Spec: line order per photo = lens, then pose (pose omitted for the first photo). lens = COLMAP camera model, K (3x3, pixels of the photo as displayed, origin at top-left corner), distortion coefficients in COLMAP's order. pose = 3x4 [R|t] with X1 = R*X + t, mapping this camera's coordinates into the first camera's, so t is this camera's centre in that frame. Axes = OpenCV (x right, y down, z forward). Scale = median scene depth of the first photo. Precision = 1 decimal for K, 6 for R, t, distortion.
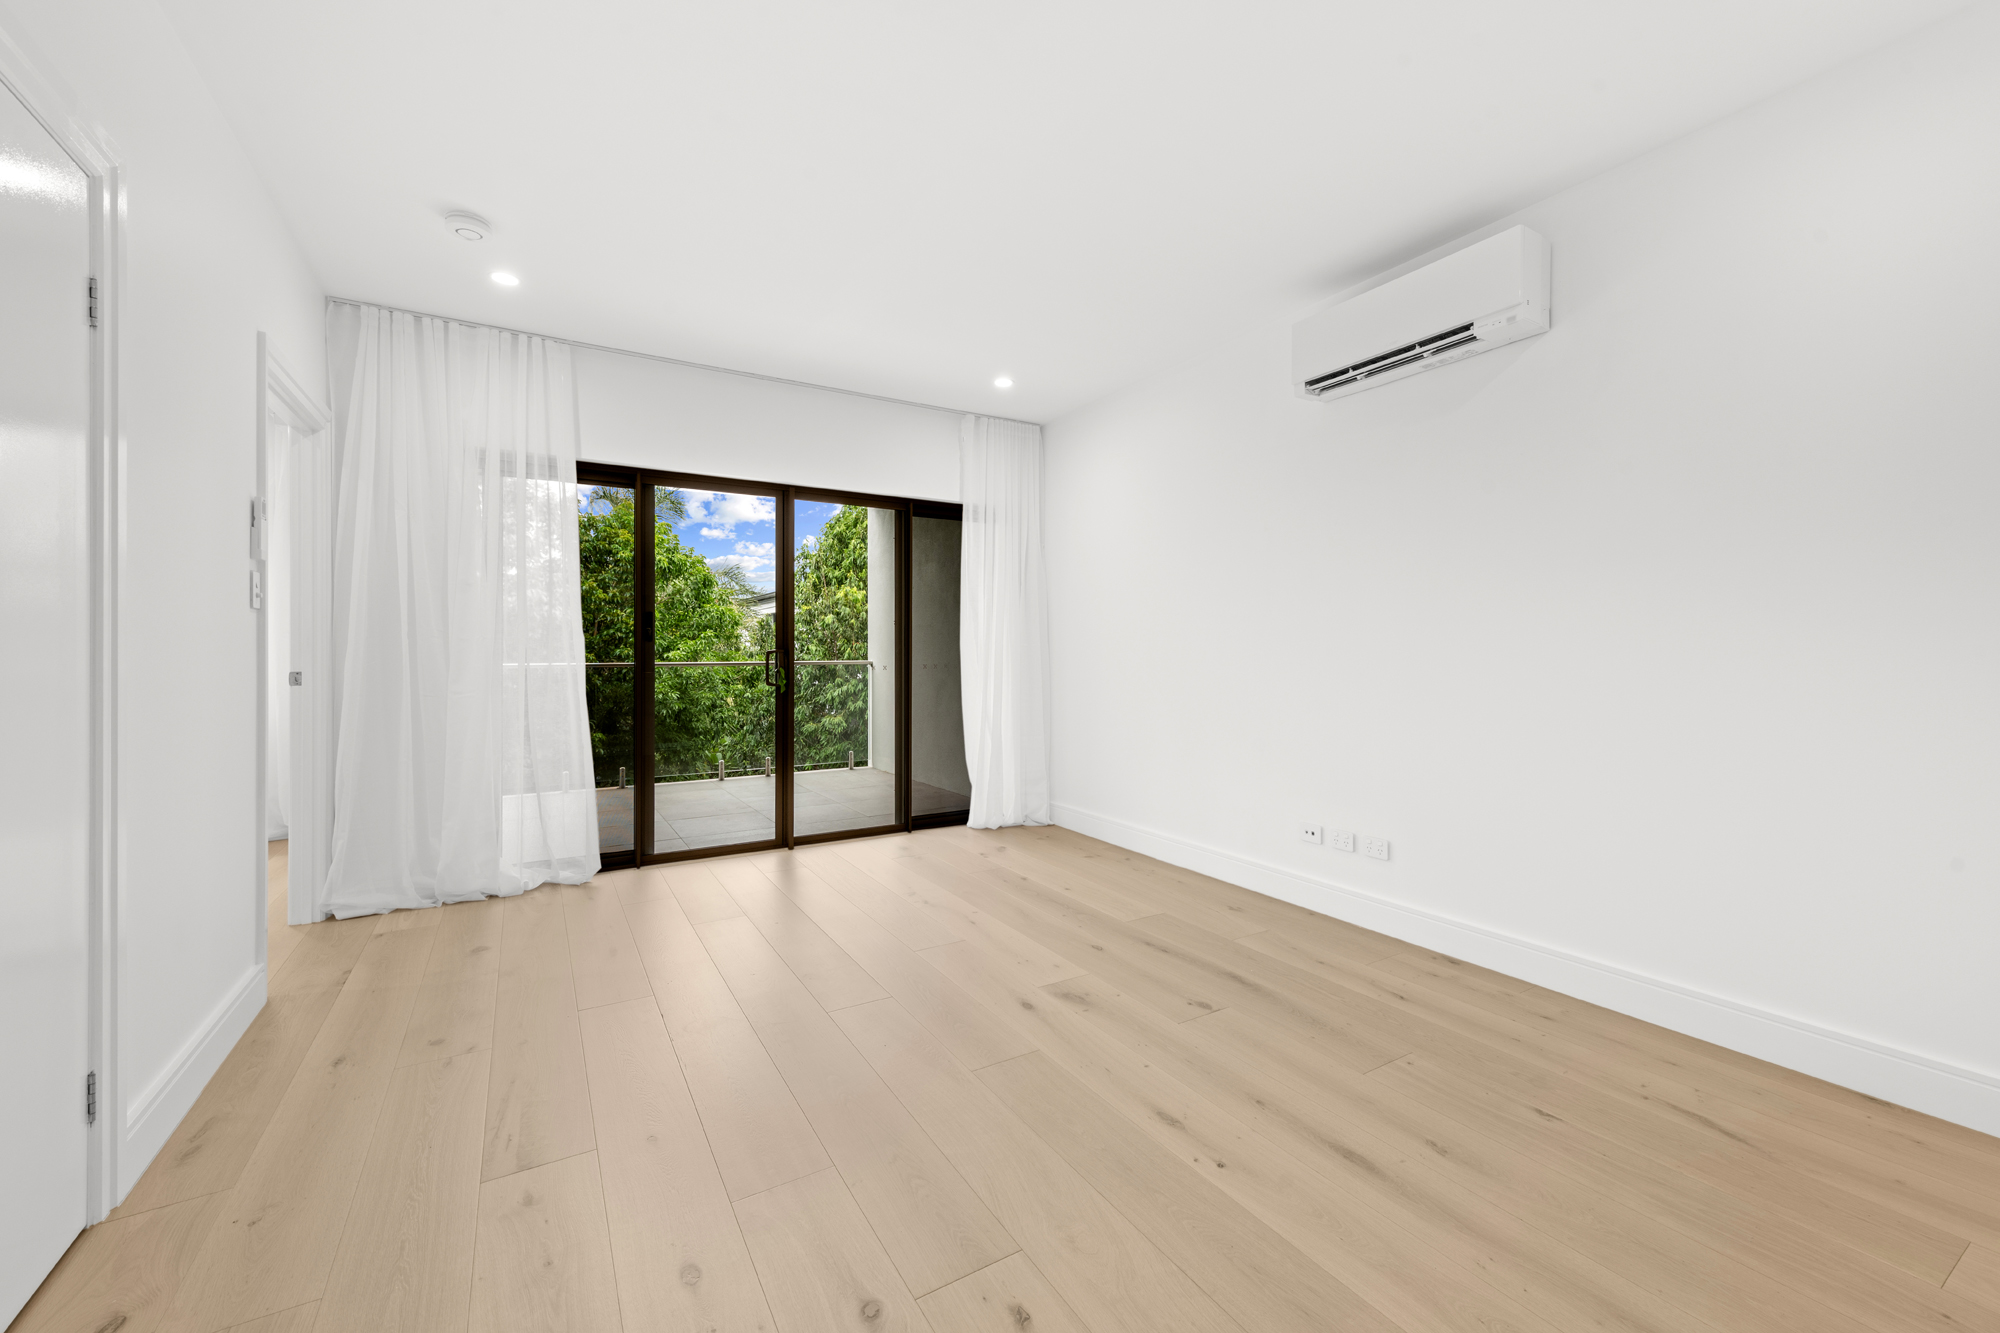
lens RADIAL K [[776.1, 0, 996.2], [0, 776.1, 655.1], [0, 0, 1]] dist [0.008582, -0.000114]
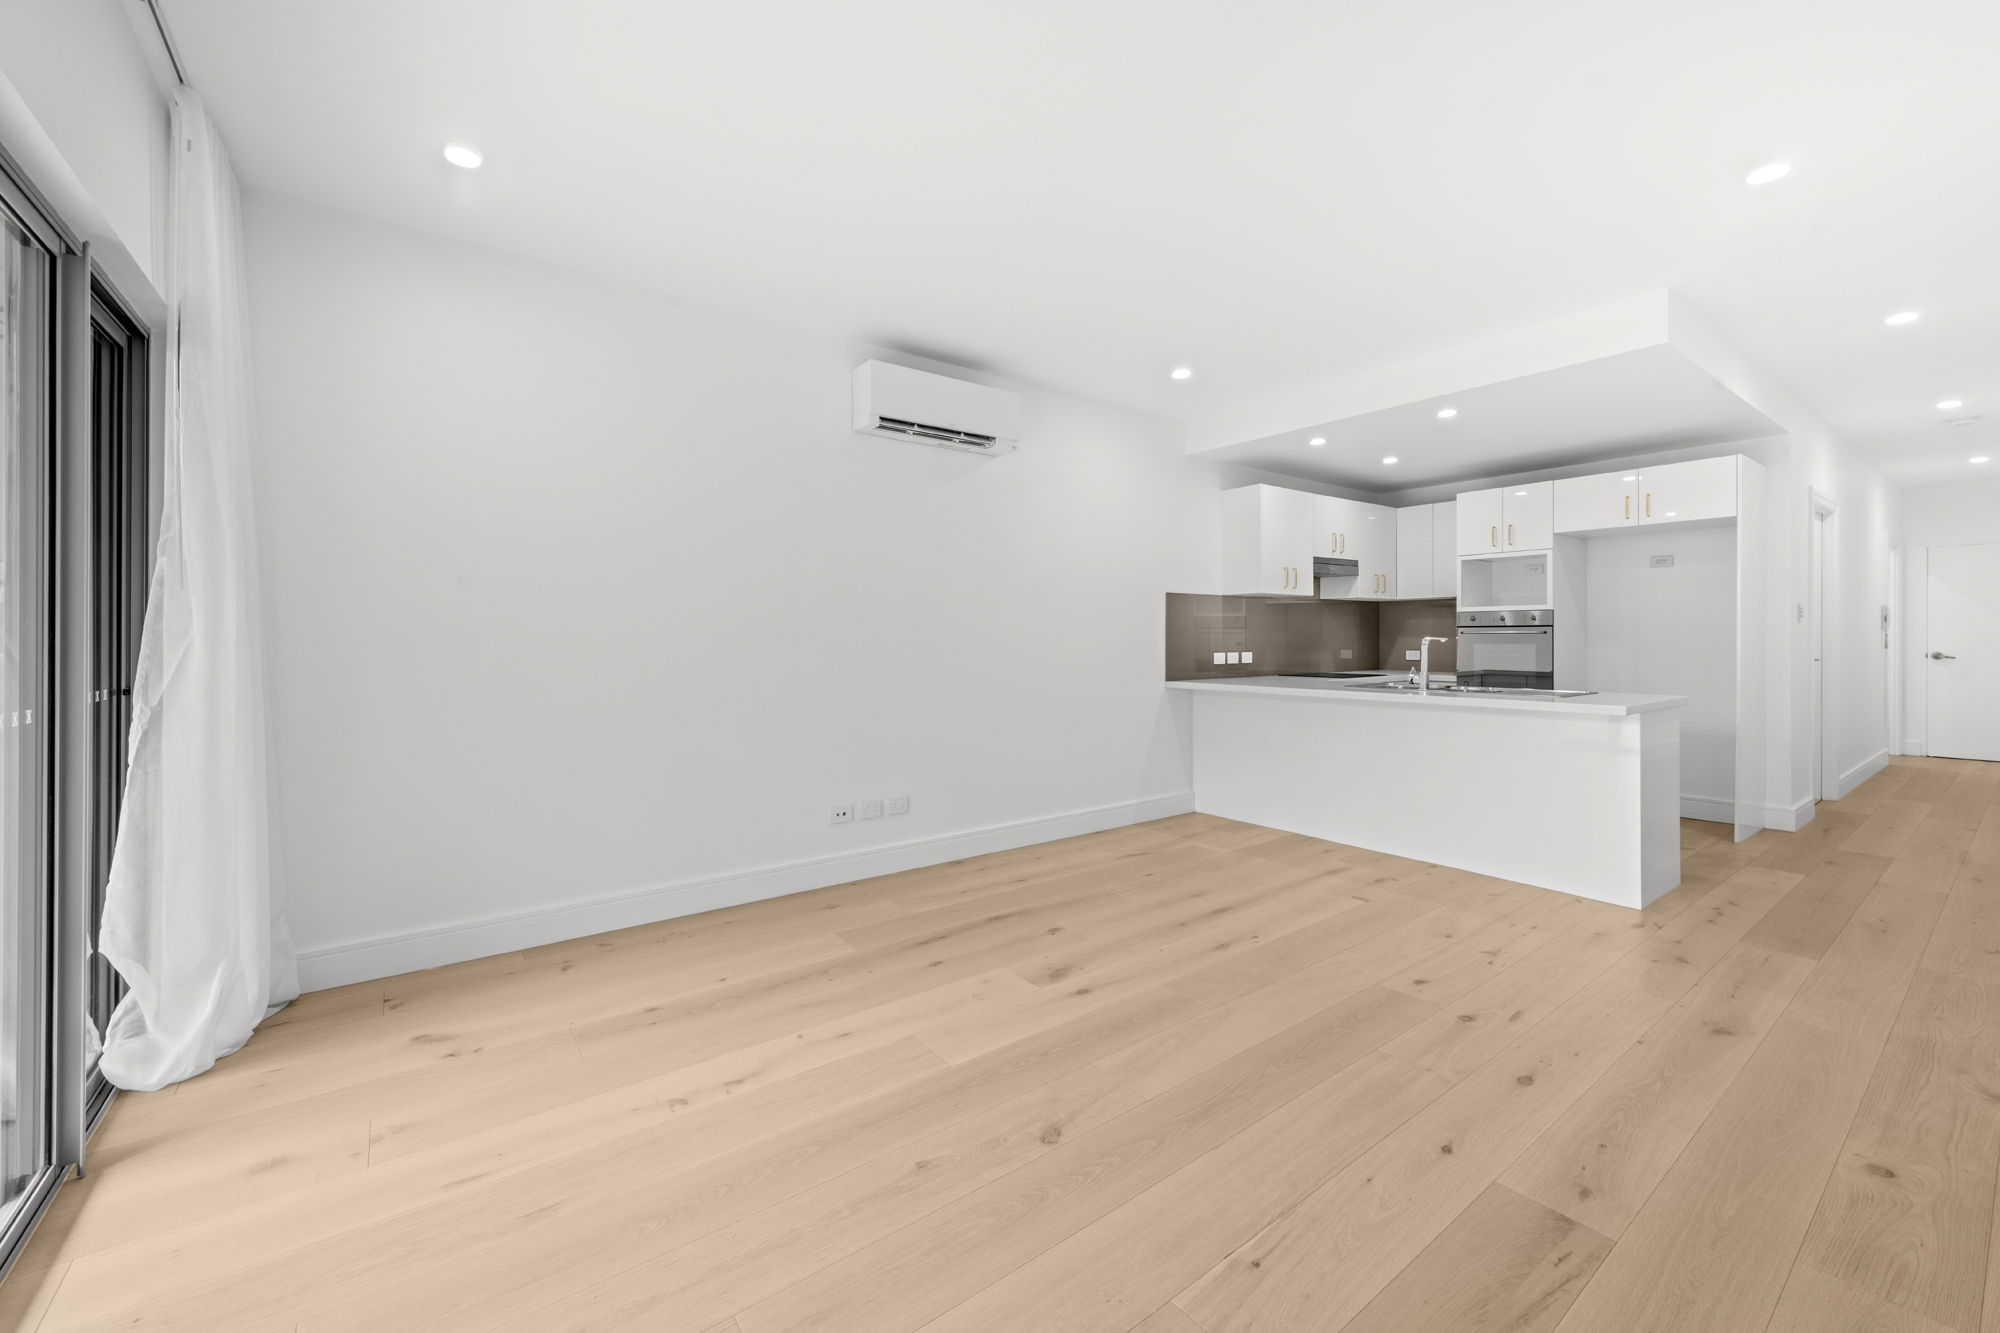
lens RADIAL K [[796.1, 0, 1000.4], [0, 796.1, 642.0], [0, 0, 1]] dist [0.008865, -0.000753]
pose [[-0.105759, -0.005675, 0.994376, -0.737505], [0.003652, 0.999975, 0.006095, -0.023034], [-0.994385, 0.004276, -0.105735, 0.881272]]
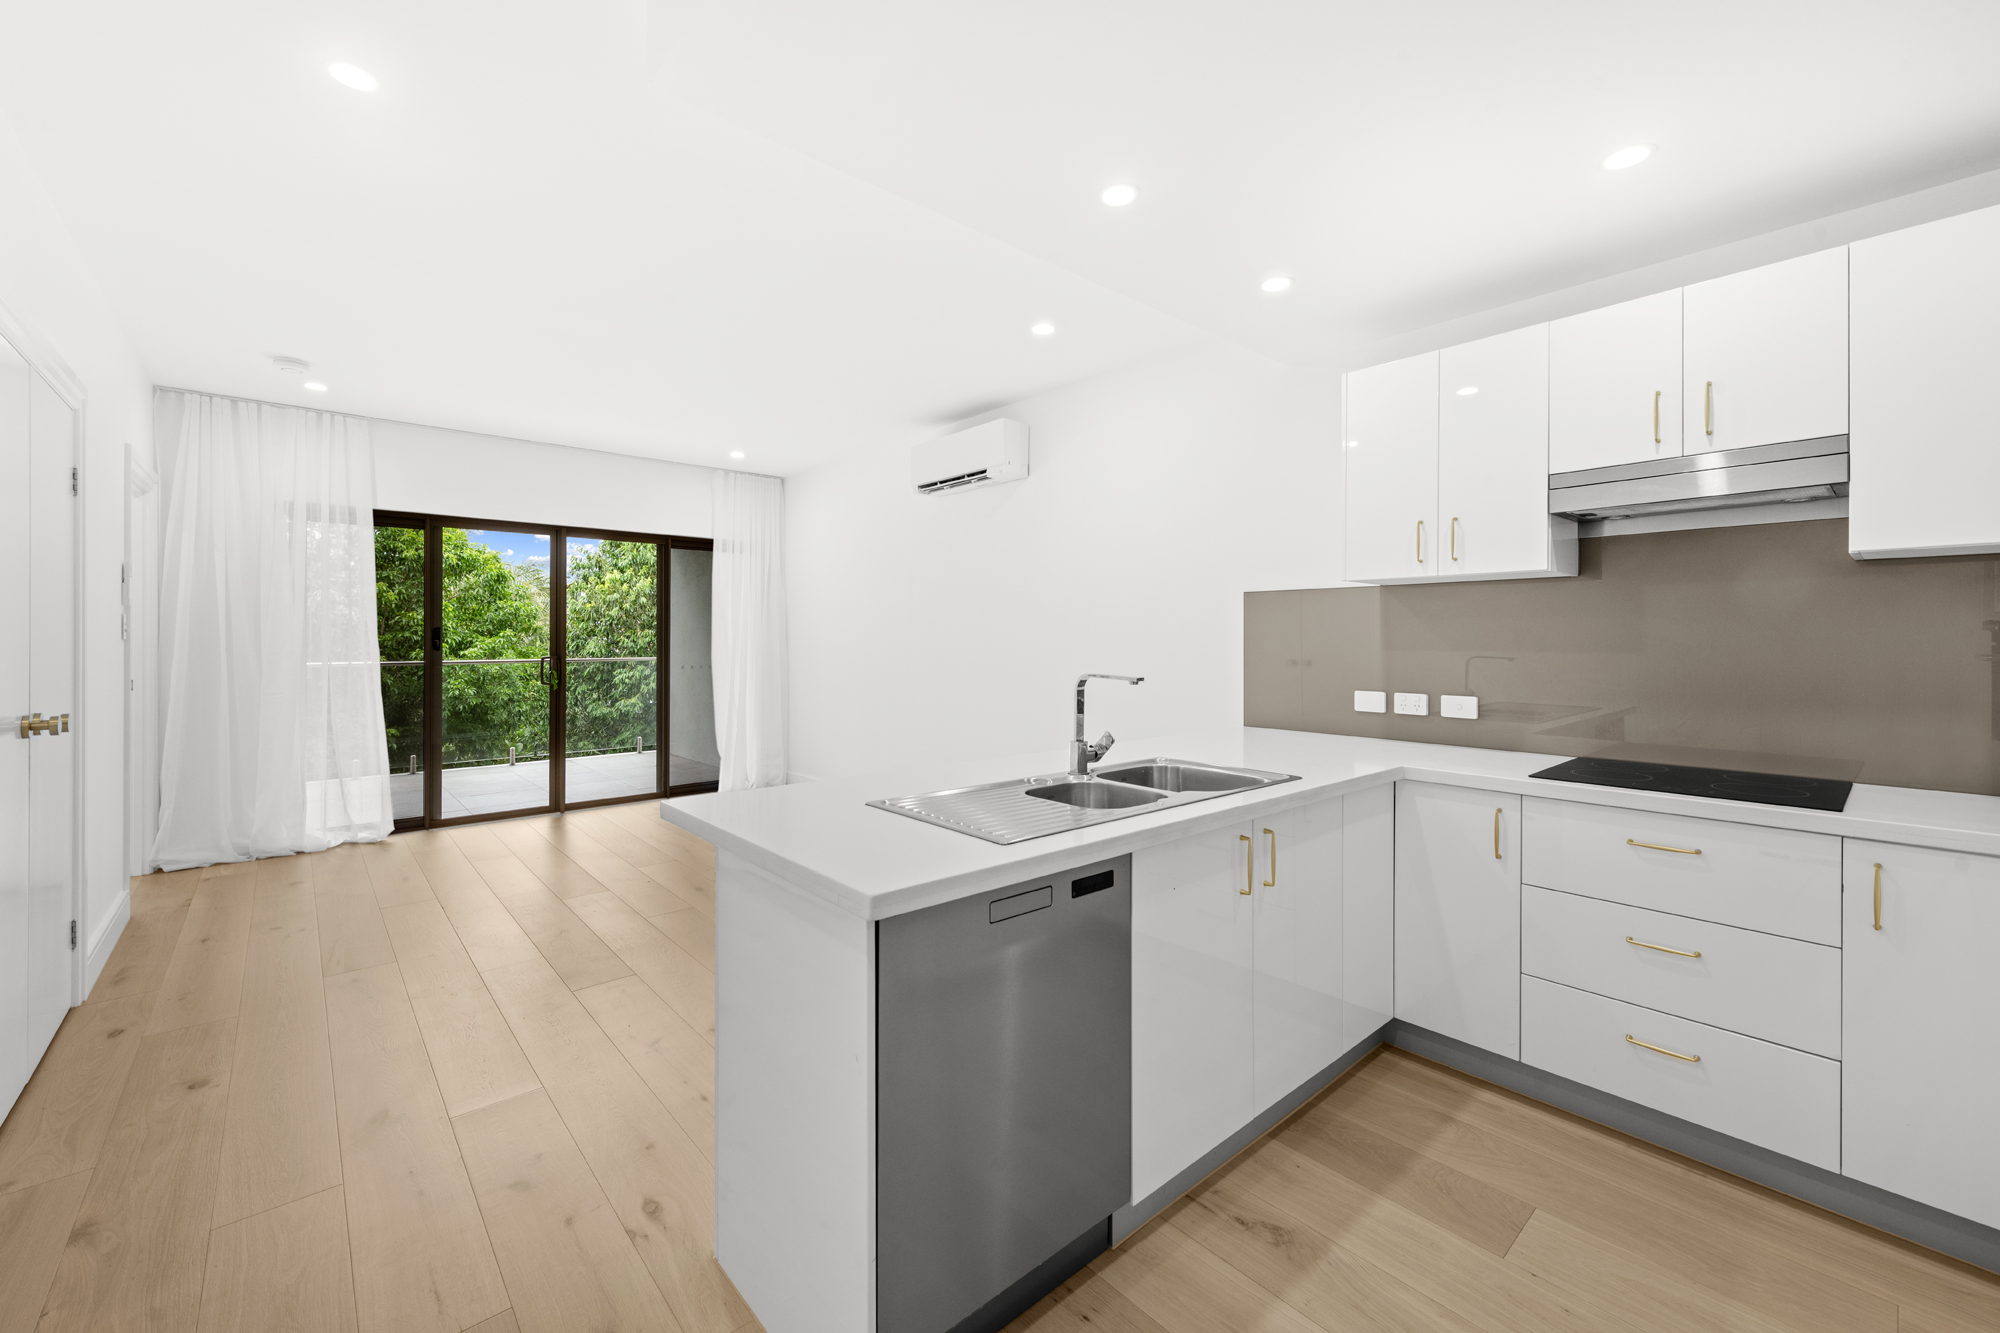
lens RADIAL K [[796.1, 0, 1000.4], [0, 796.1, 642.0], [0, 0, 1]] dist [0.008865, -0.000753]
pose [[0.983075, 0.002696, 0.183183, 0.247183], [-0.003384, 0.999988, 0.003447, -0.045909], [-0.183172, -0.004008, 0.983073, -0.511683]]
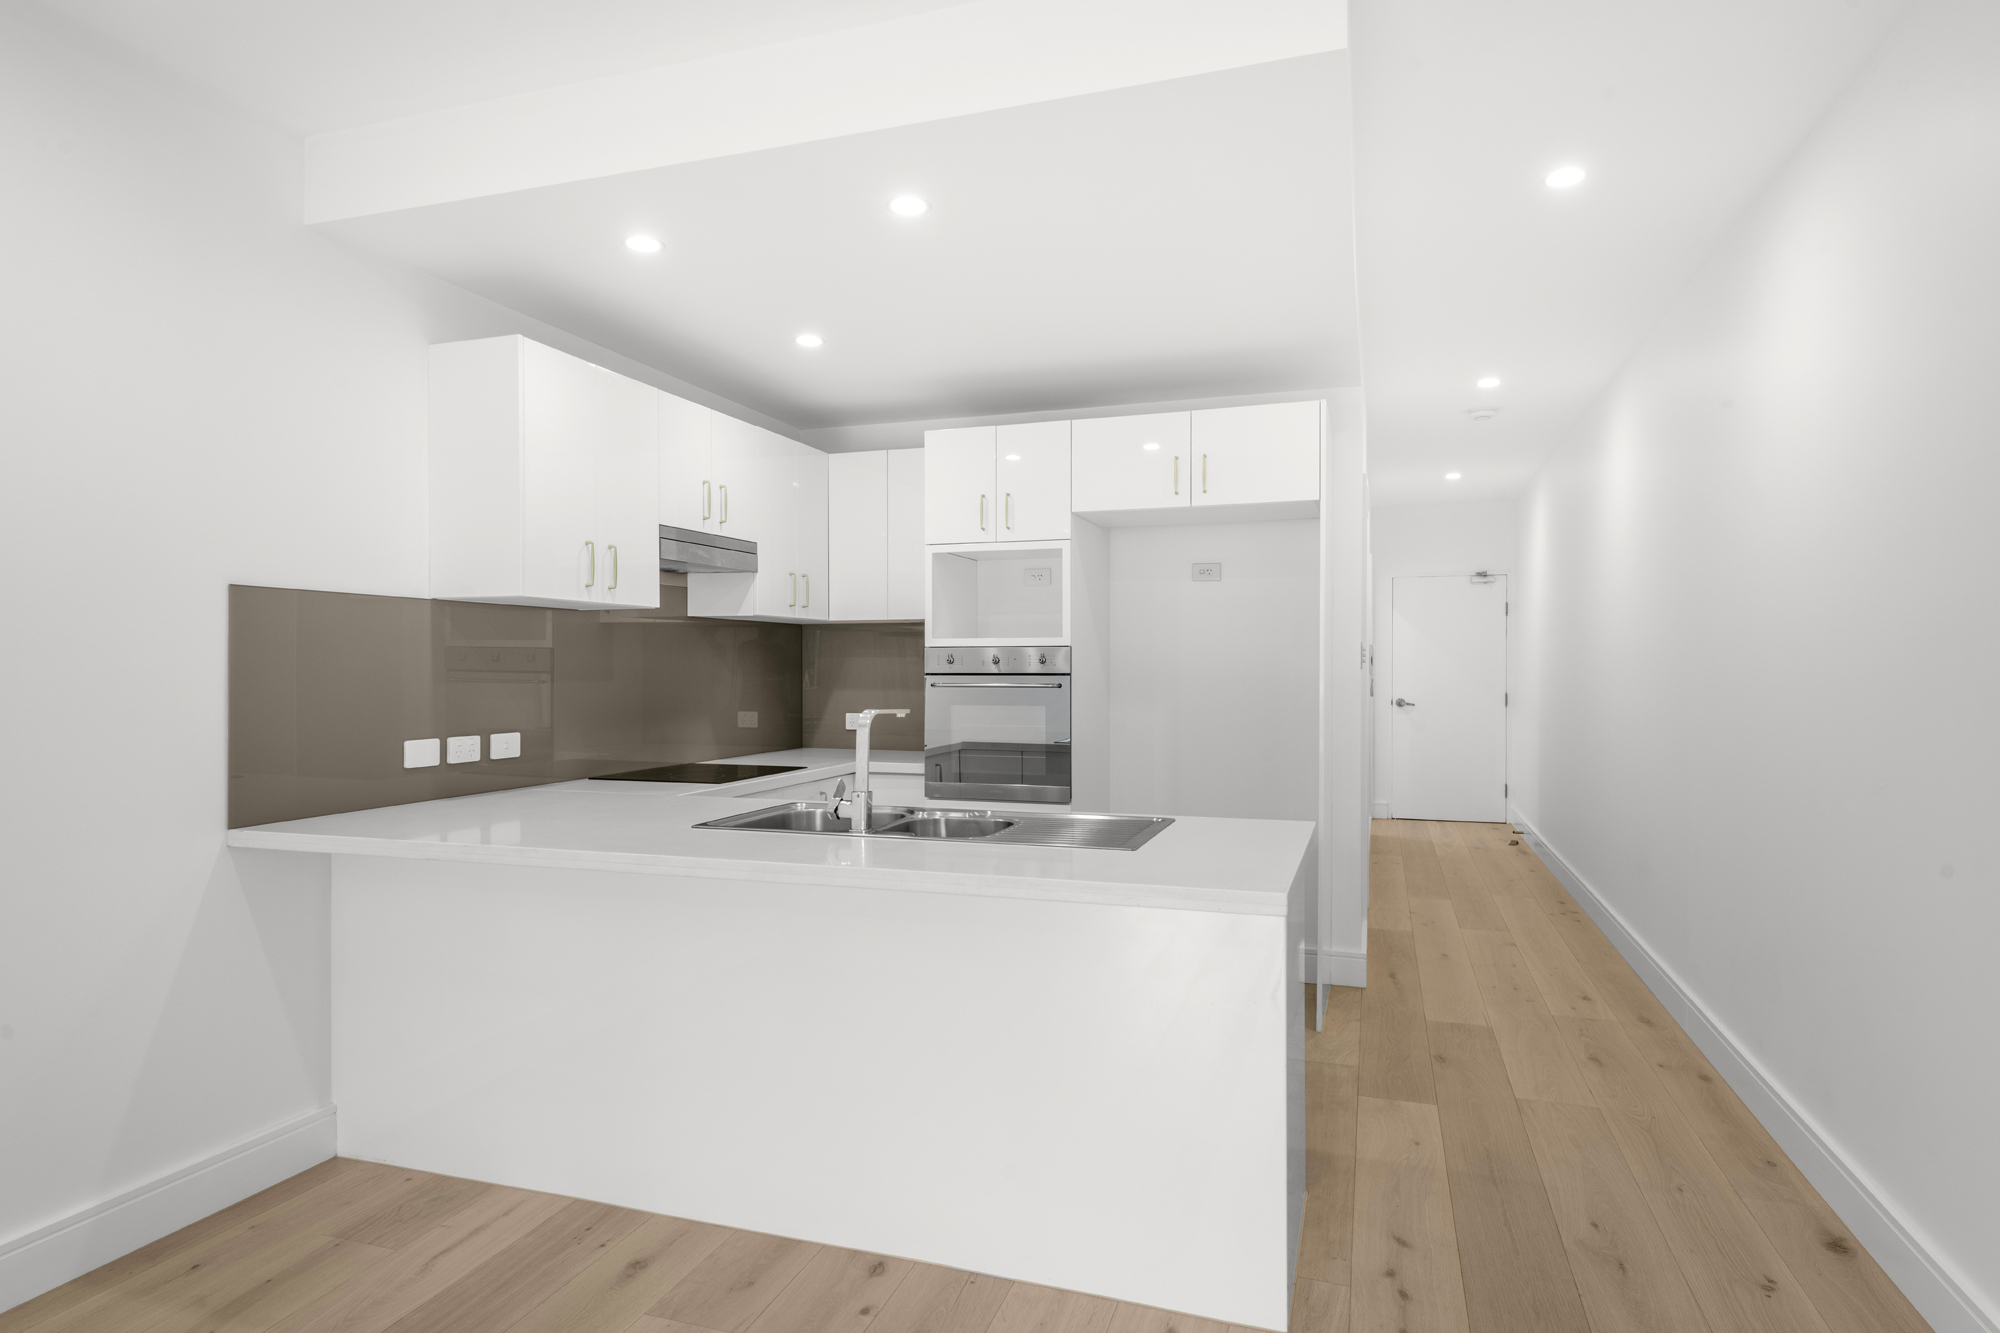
lens RADIAL K [[1092.7, 0, 1015.4], [0, 1092.7, 667.4], [0, 0, 1]] dist [0.013081, -0.000527]
pose [[-0.652446, 0.000020, 0.757835, -0.193764], [0.000940, 0.999999, 0.000782, -0.049598], [-0.757835, 0.001223, -0.652445, 0.493304]]
